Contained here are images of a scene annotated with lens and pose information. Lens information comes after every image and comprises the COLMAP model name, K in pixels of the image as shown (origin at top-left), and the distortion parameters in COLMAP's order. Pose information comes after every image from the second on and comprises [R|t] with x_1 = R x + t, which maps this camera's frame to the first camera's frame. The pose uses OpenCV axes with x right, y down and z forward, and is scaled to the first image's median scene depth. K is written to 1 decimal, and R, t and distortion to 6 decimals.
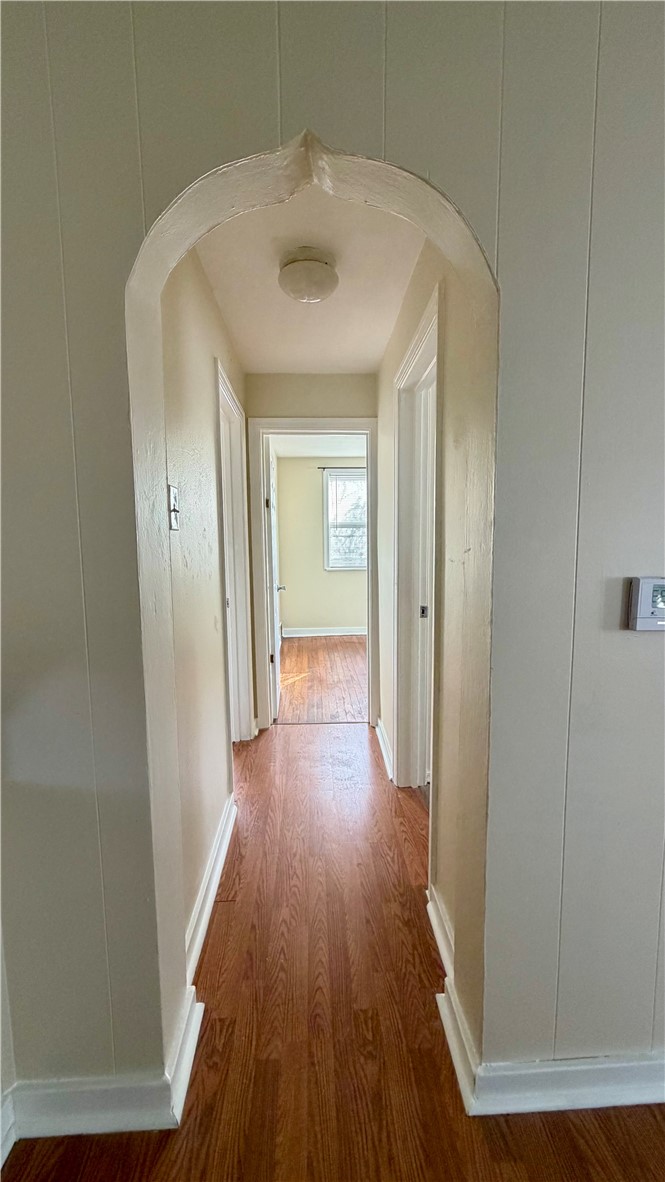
lens RADIAL K [[469.2, 0, 331.4], [0, 469.2, 587.3], [0, 0, 1]] dist [0.001235, 0.000312]
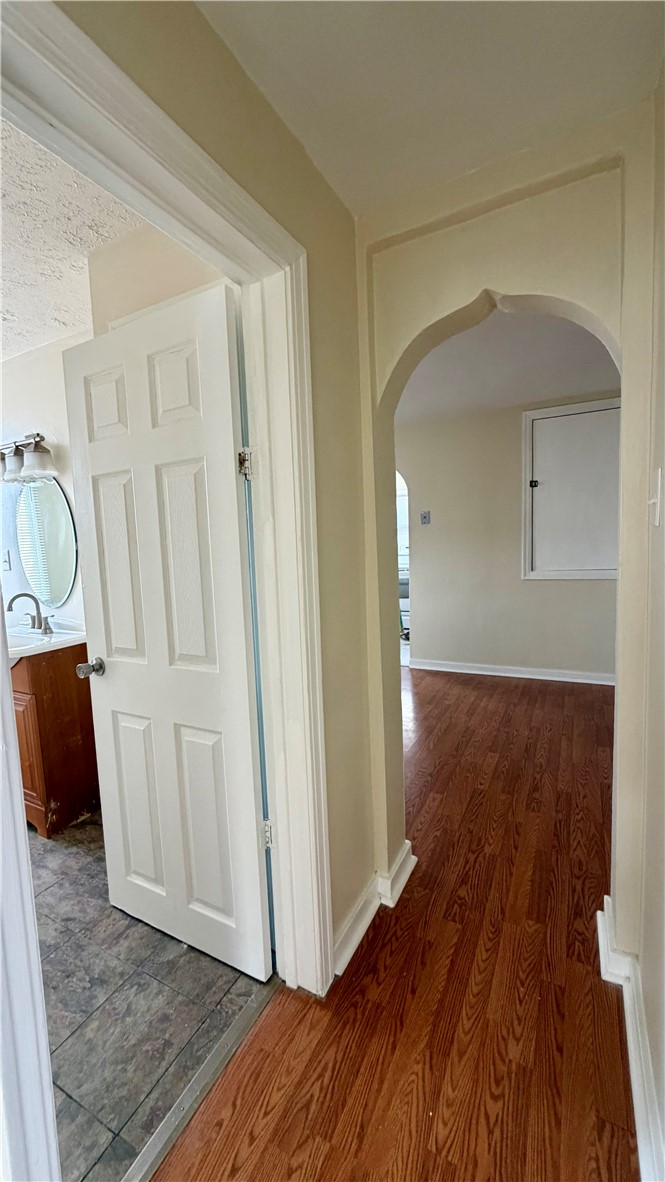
lens RADIAL K [[469.2, 0, 335.7], [0, 469.2, 590.2], [0, 0, 1]] dist [0.001235, 0.000312]
pose [[-0.867369, -0.006570, 0.497623, -0.255622], [0.099304, 0.977520, 0.185994, -0.207999], [-0.487658, 0.210742, -0.847218, 1.889282]]
